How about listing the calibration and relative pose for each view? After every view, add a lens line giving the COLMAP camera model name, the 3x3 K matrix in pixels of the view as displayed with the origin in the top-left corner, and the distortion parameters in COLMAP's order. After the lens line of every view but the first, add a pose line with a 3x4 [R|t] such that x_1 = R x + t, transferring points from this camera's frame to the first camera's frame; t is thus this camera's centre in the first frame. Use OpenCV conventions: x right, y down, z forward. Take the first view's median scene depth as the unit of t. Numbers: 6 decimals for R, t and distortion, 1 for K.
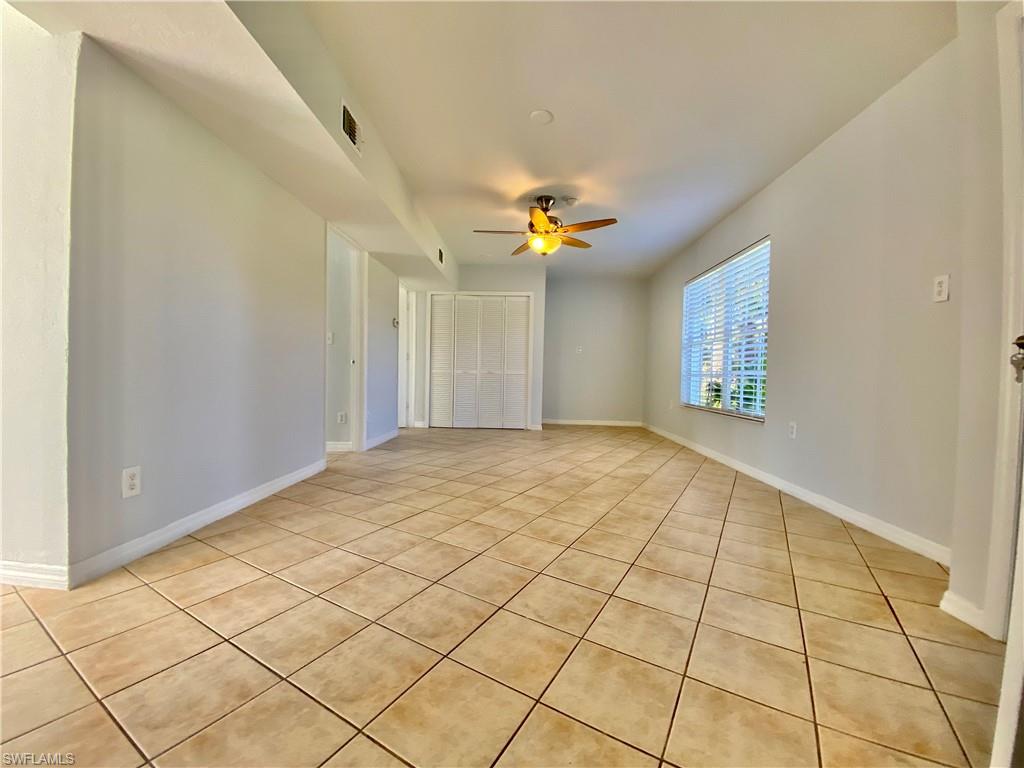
lens RADIAL K [[420.5, 0, 510.4], [0, 420.5, 378.1], [0, 0, 1]] dist [0.027873, 0.000026]
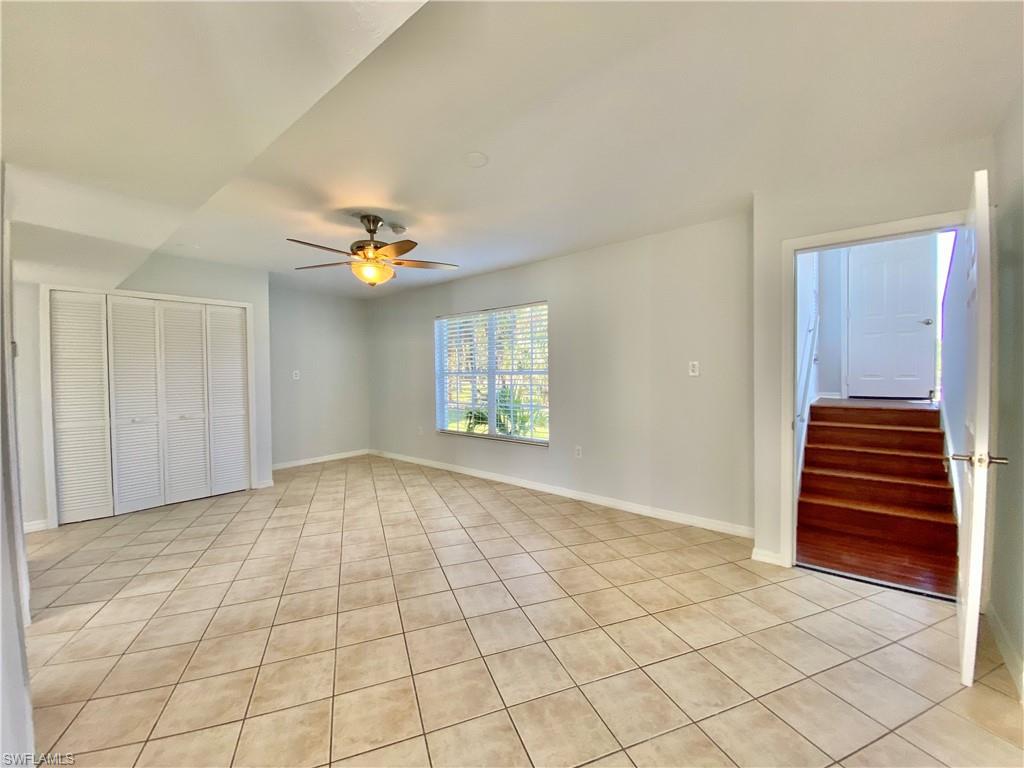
lens RADIAL K [[417.2, 0, 514.4], [0, 417.2, 380.0], [0, 0, 1]] dist [-0.002867, -0.002929]
pose [[0.605122, -0.041784, 0.795036, -0.411334], [0.025784, 0.999126, 0.032885, -0.129495], [-0.795715, 0.000600, 0.605671, 0.289870]]
